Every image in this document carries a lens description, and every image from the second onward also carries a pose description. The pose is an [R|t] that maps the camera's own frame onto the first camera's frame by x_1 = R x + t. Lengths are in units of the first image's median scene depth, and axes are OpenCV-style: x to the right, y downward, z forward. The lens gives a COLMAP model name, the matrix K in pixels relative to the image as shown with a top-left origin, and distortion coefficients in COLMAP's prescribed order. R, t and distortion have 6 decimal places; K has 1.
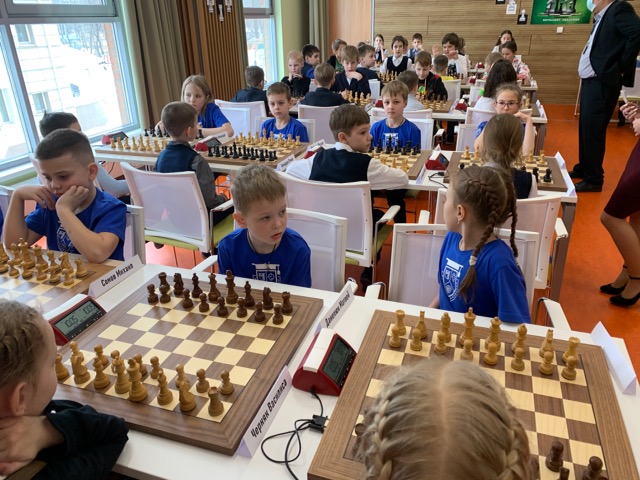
lens RADIAL K [[496.4, 0, 323.1], [0, 496.4, 235.6], [0, 0, 1]] dist [0.049749, -0.000472]
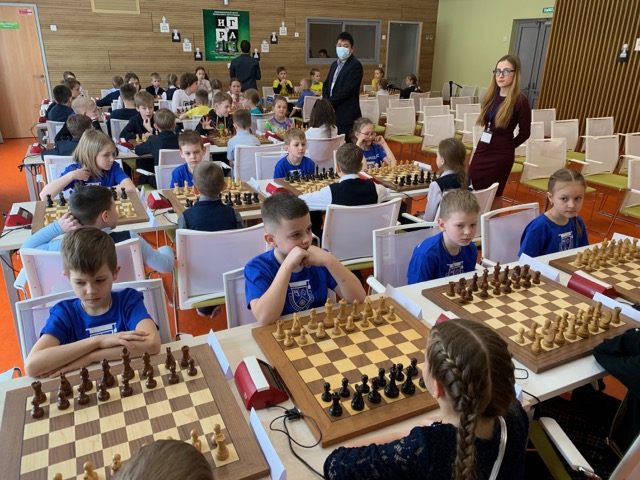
lens RADIAL K [[496.4, 0, 323.1], [0, 496.4, 235.6], [0, 0, 1]] dist [0.049749, -0.000472]
pose [[0.726483, -0.233339, 0.646355, -0.217772], [0.261671, 0.963658, 0.053777, -0.032088], [-0.635414, 0.130064, 0.761139, 0.029049]]
